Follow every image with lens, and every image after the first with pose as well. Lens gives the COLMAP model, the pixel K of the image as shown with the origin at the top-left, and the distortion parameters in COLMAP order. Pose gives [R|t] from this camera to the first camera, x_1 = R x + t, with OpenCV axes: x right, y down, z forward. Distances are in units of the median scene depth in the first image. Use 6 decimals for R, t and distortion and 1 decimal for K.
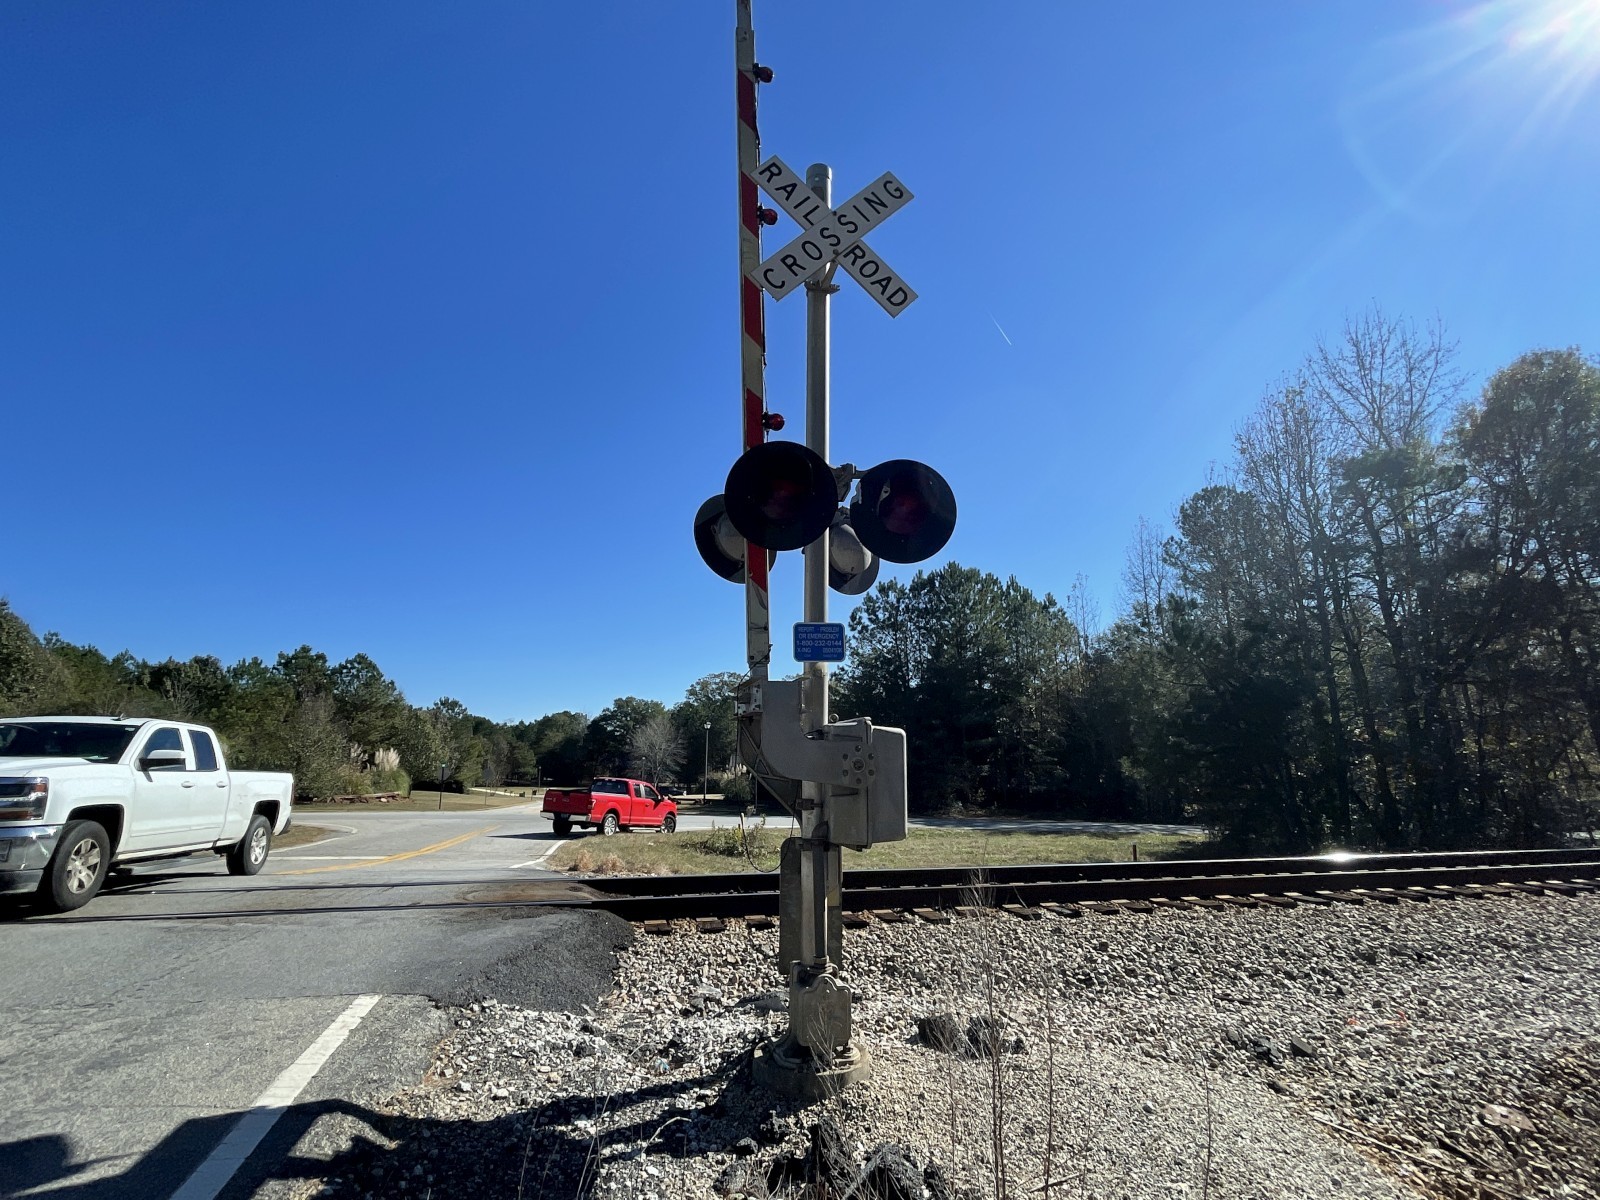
lens RADIAL K [[779.2, 0, 800.0], [0, 779.2, 600.0], [0, 0, 1]] dist [0.002465, -0.004755]
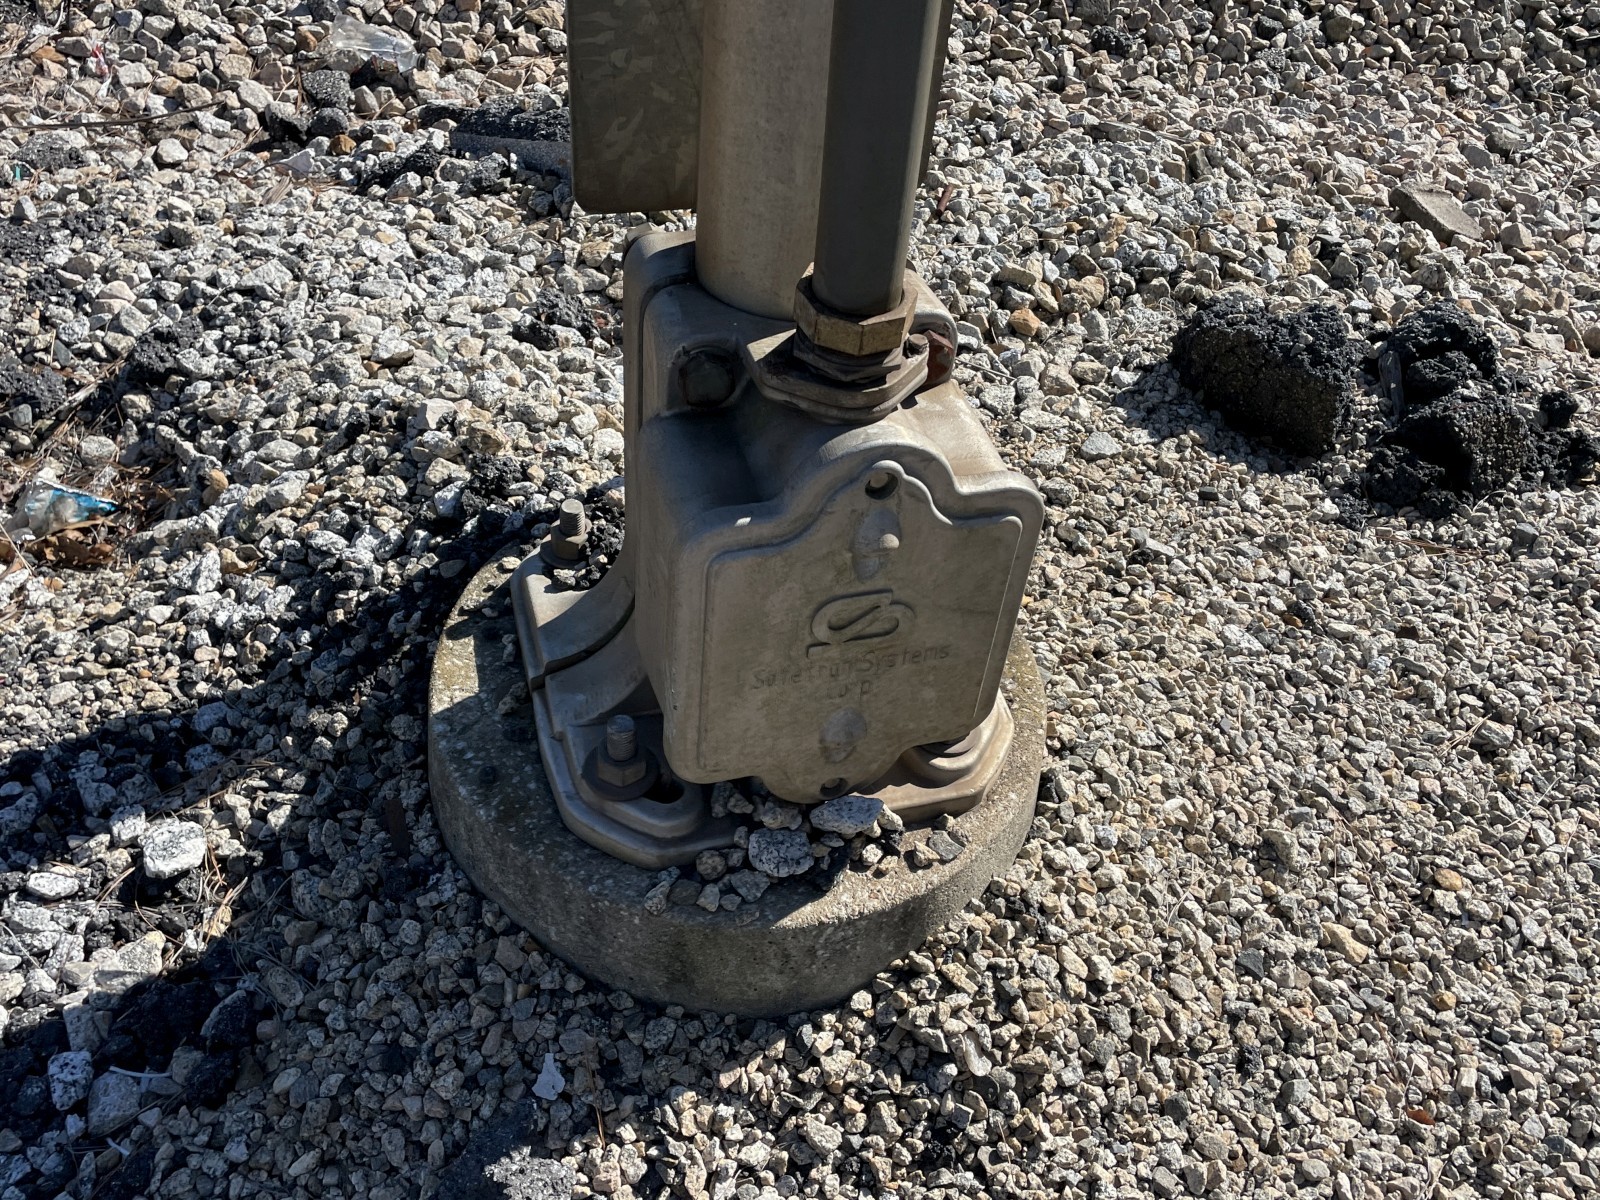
lens RADIAL K [[1352.8, 0, 800.0], [0, 1352.8, 600.0], [0, 0, 1]] dist [0.100511, -0.132508]
pose [[0.996428, 0.019549, 0.082153, 0.000541], [-0.078508, 0.572849, 0.815893, 0.230627], [-0.031112, -0.819428, 0.572337, 0.628375]]
